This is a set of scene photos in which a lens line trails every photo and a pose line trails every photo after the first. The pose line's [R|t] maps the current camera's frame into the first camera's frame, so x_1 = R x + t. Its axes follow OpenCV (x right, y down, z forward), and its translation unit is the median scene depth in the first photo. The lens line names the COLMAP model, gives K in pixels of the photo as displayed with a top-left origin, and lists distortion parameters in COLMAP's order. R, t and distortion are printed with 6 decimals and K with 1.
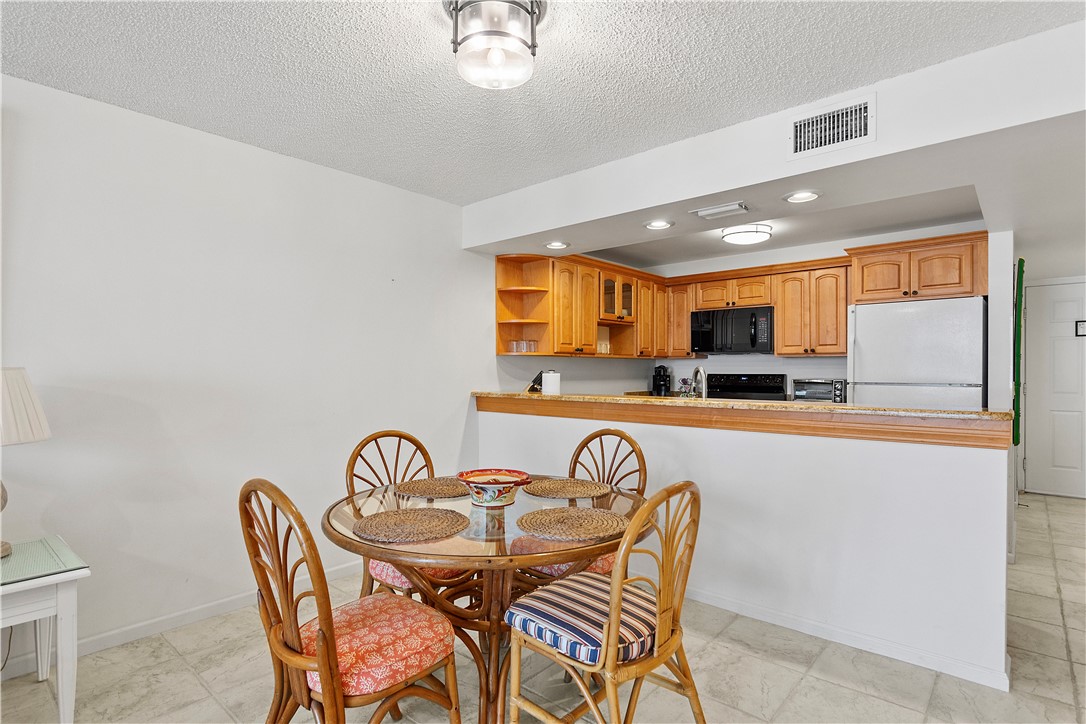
lens RADIAL K [[551.6, 0, 545.5], [0, 551.6, 370.9], [0, 0, 1]] dist [-0.000230, 0.000342]
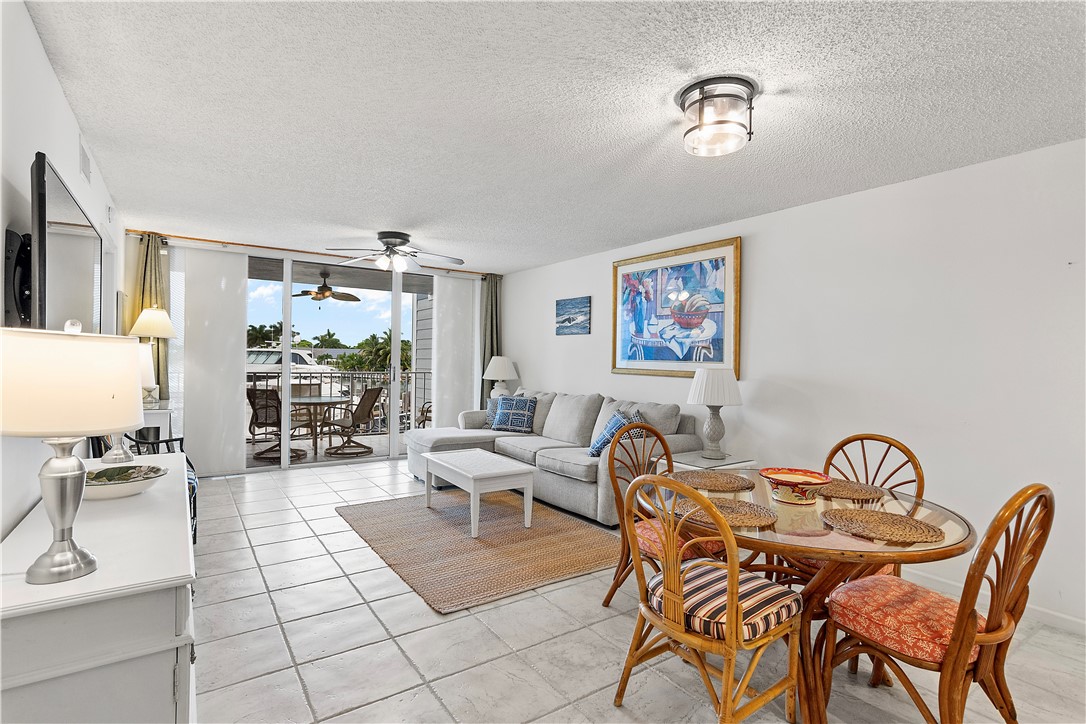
lens RADIAL K [[528.0, 0, 546.7], [0, 528.0, 364.3], [0, 0, 1]] dist [-0.000881, 0.001849]
pose [[-0.246166, 0.005901, -0.969210, 0.494031], [-0.021392, 0.999705, 0.011520, -0.013026], [0.968992, 0.023569, -0.245967, 0.377547]]
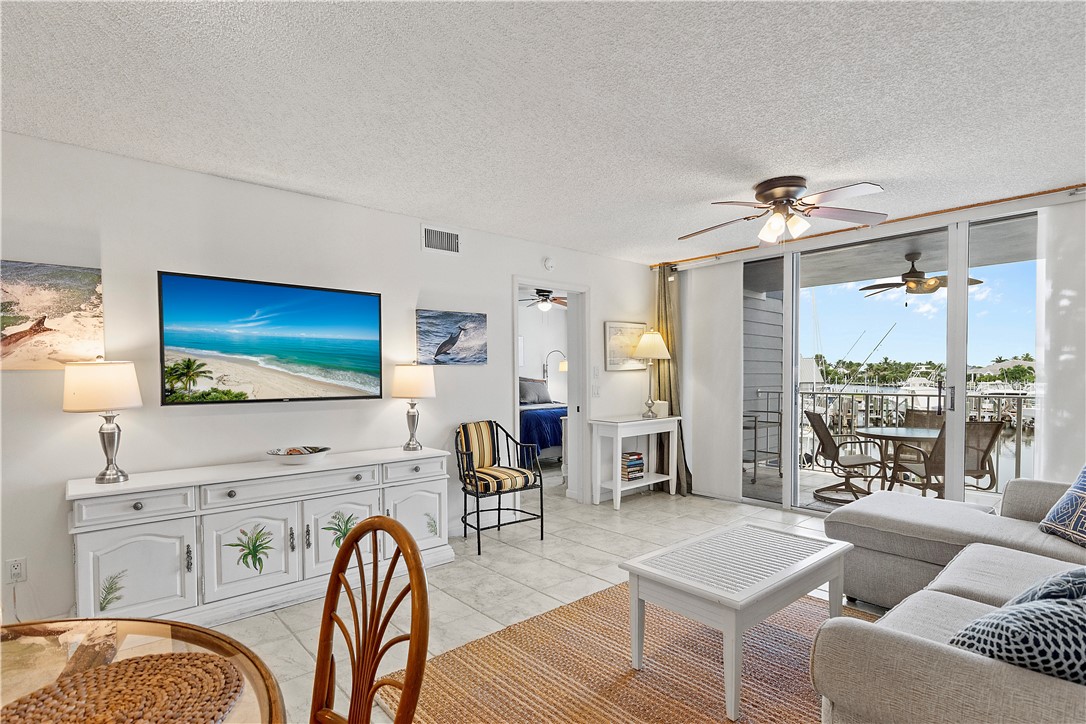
lens RADIAL K [[538.2, 0, 542.5], [0, 538.2, 392.0], [0, 0, 1]] dist [-0.000446, 0.000932]
pose [[-0.991247, 0.001589, 0.132012, -0.277164], [0.006230, 0.999377, 0.034745, -0.006290], [-0.131875, 0.035263, -0.990639, 0.577522]]
